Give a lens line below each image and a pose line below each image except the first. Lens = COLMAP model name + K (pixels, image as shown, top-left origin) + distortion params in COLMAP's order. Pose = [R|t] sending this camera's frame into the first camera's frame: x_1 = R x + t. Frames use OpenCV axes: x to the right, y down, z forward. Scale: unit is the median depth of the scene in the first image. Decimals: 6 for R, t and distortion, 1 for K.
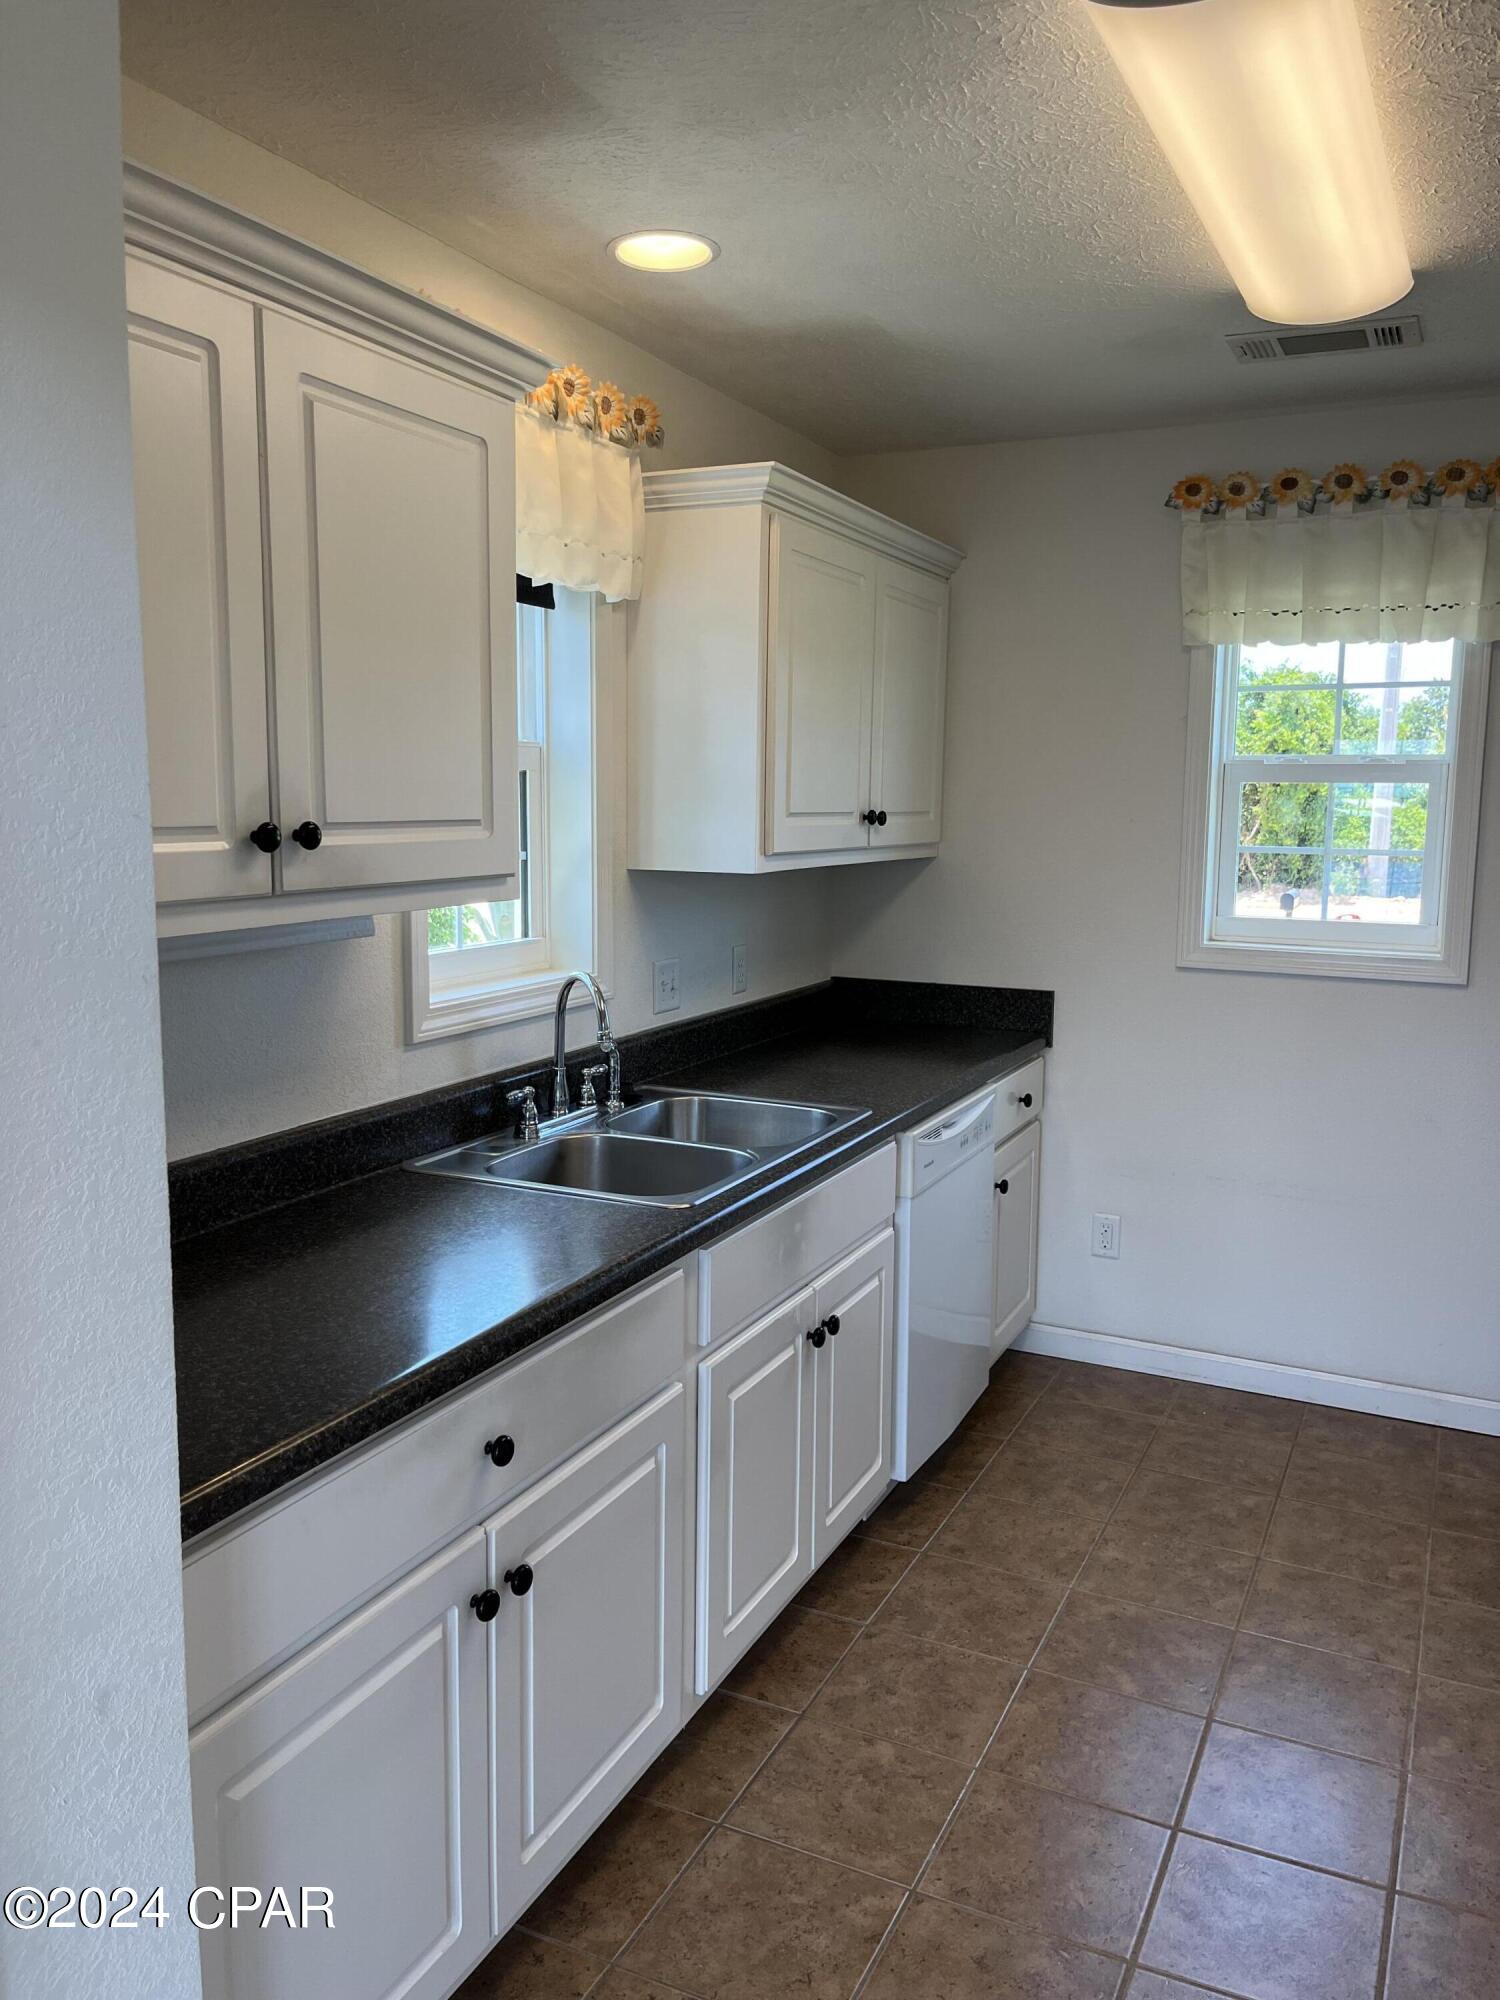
lens RADIAL K [[1509.1, 0, 743.0], [0, 1509.1, 996.5], [0, 0, 1]] dist [0.072373, -0.108257]
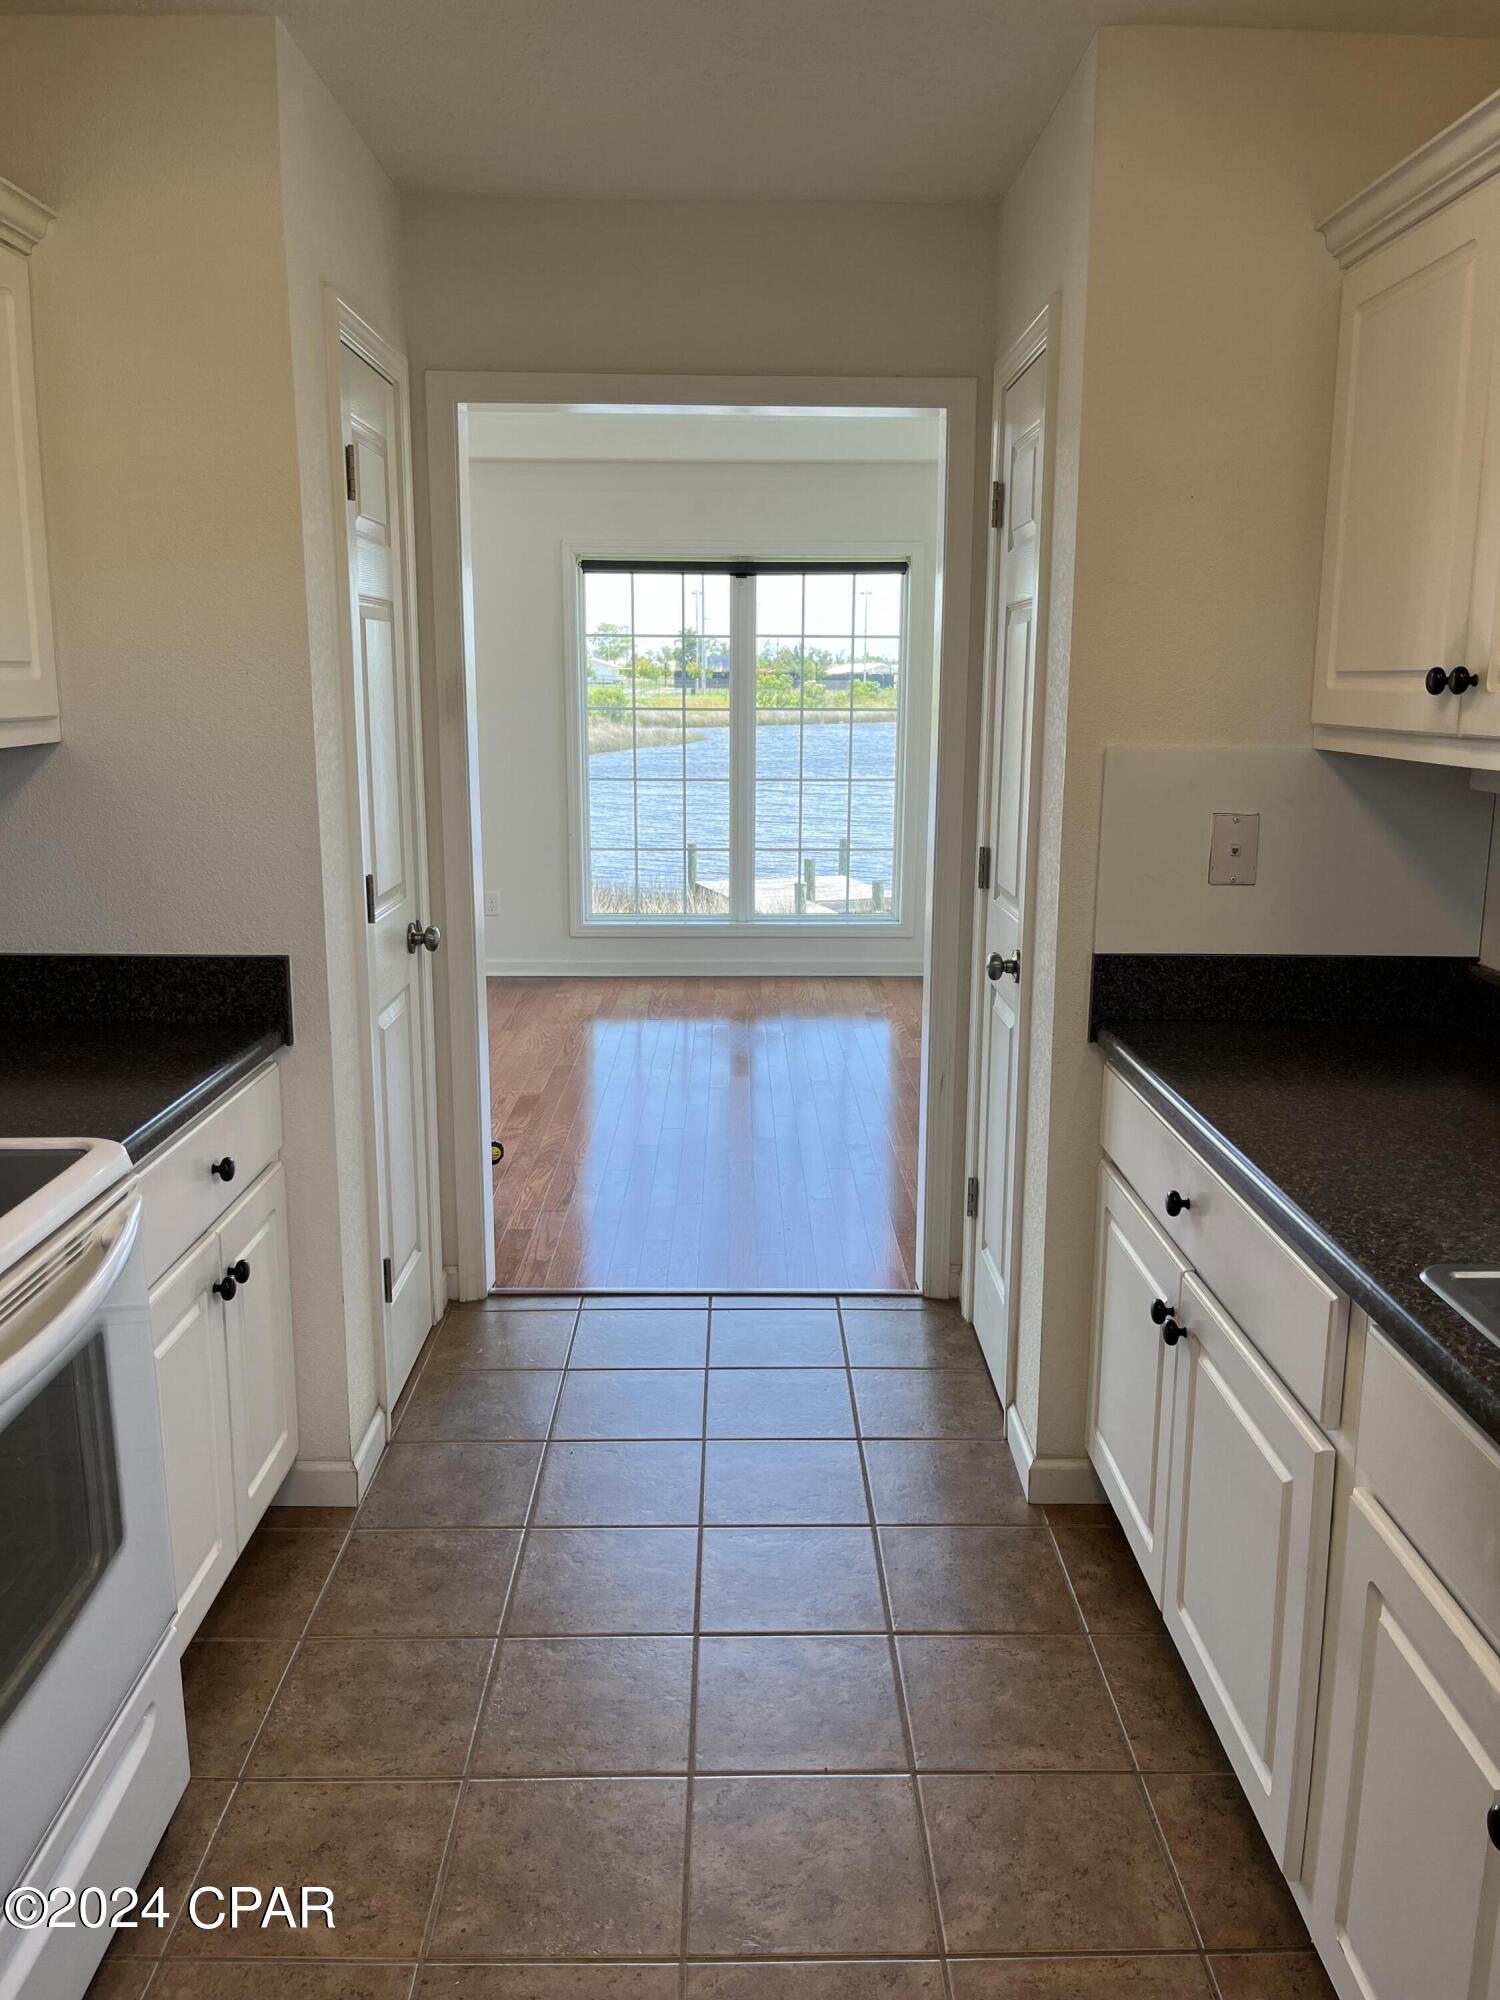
lens RADIAL K [[1509.1, 0, 743.0], [0, 1509.1, 996.5], [0, 0, 1]] dist [0.072373, -0.108257]
pose [[-0.896483, 0.077263, -0.436290, 0.379421], [-0.070938, 0.946948, 0.313459, -0.116451], [0.437363, 0.311960, -0.843442, 1.063951]]
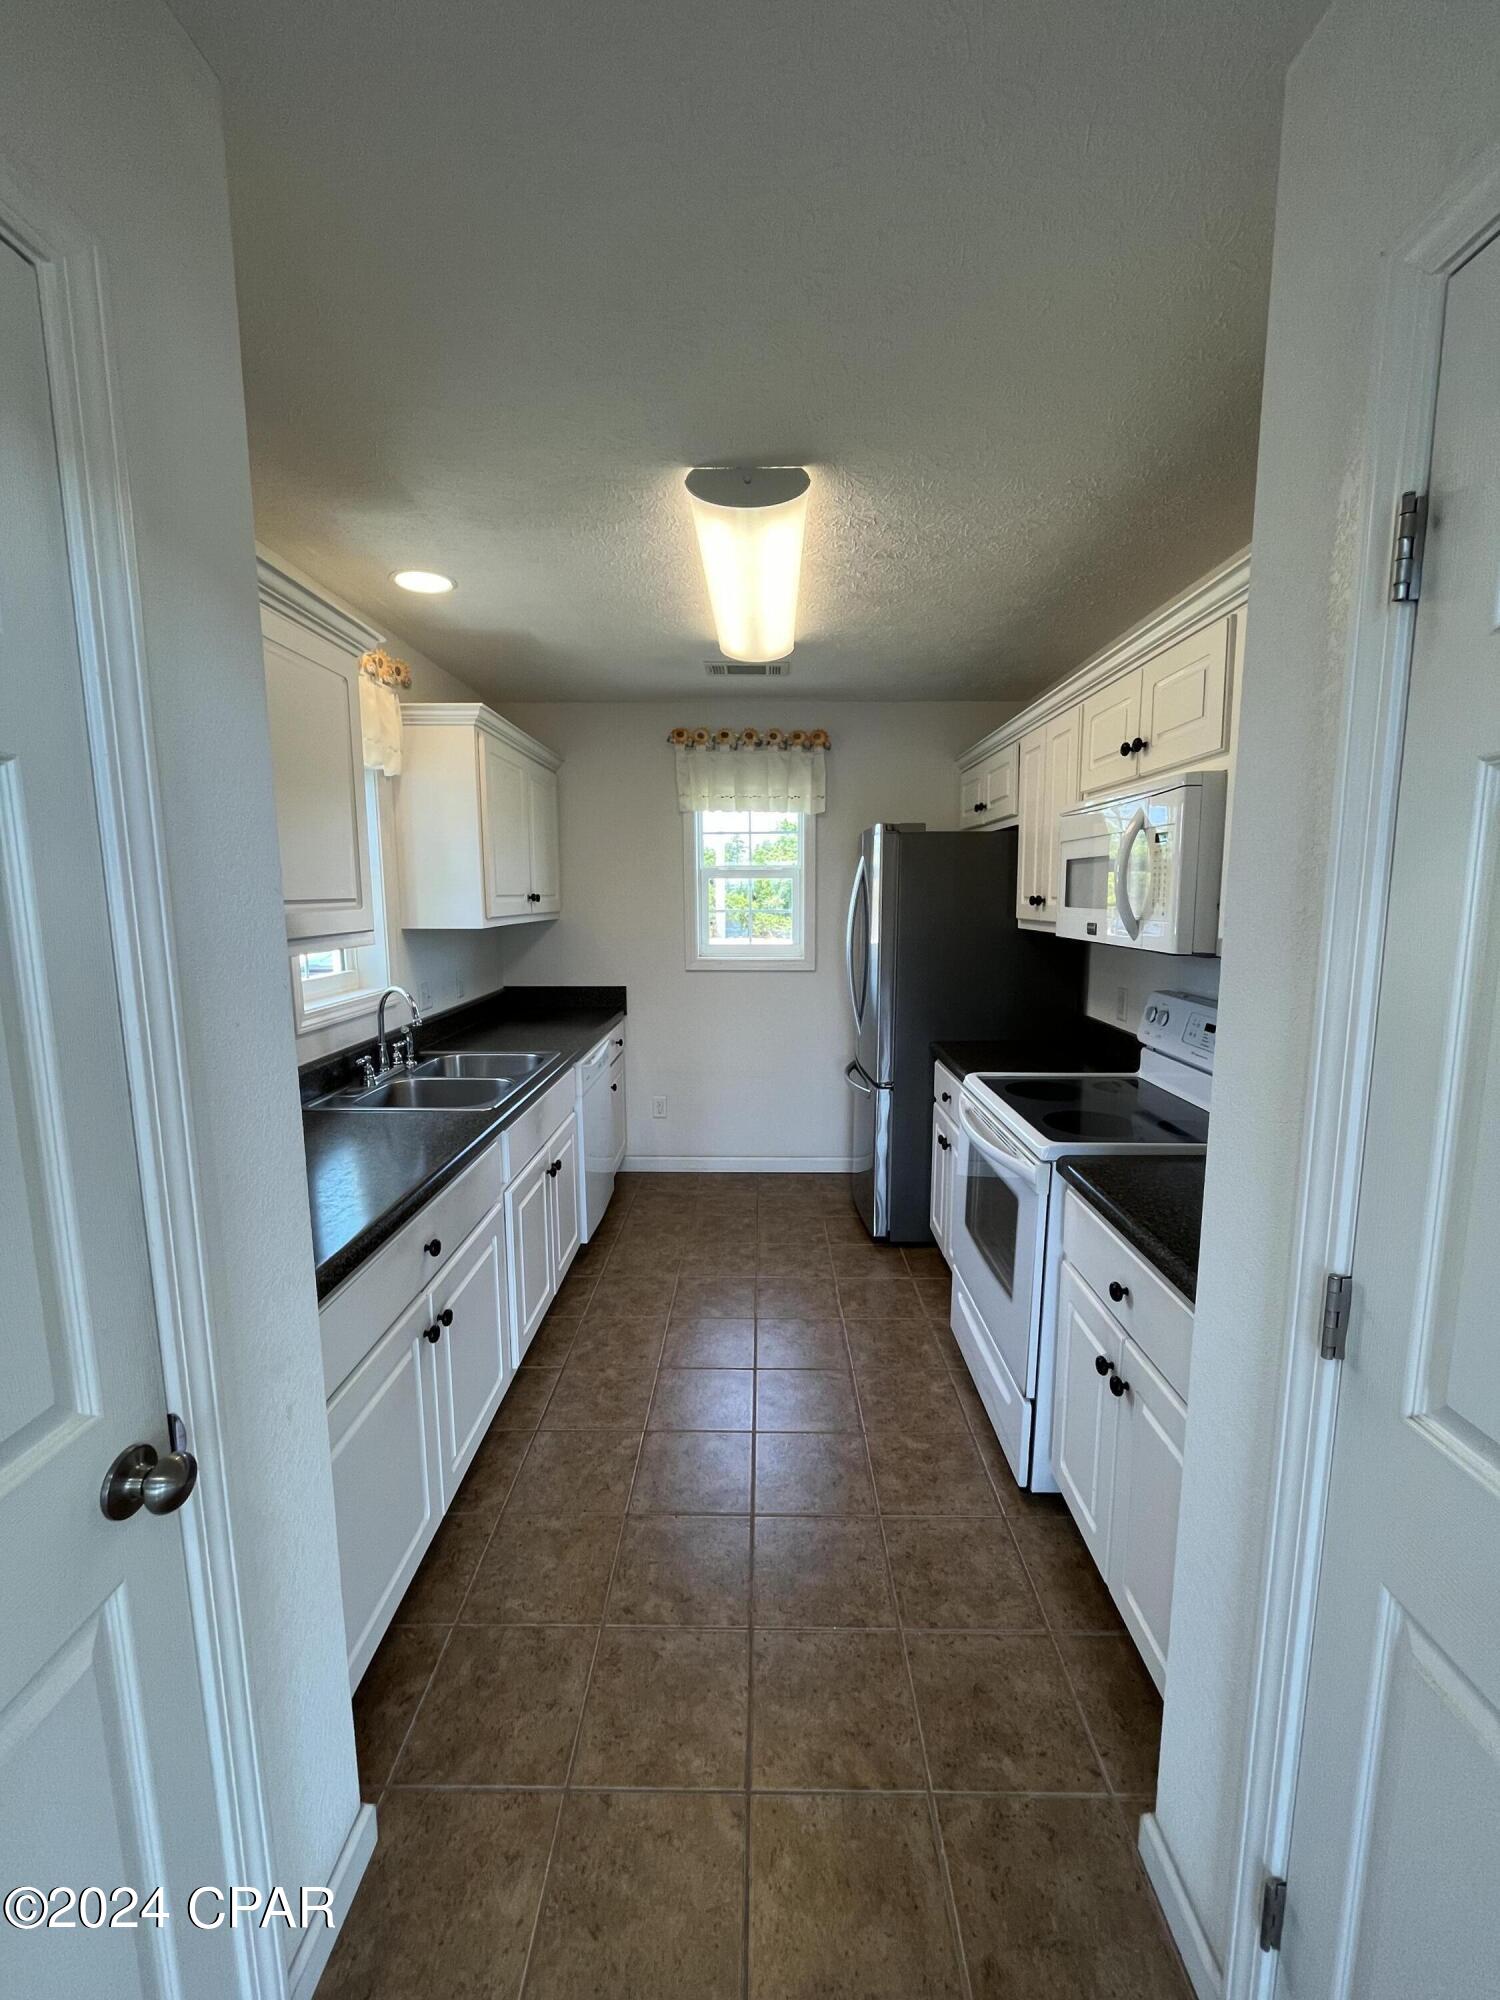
lens RADIAL K [[804.4, 0, 755.3], [0, 804.4, 1003.0], [0, 0, 1]] dist [-0.011002, 0.000129]
pose [[0.902573, -0.072049, 0.424466, -0.116786], [0.069294, 0.997355, 0.021948, 0.009835], [-0.424925, 0.009604, 0.905178, -0.011258]]
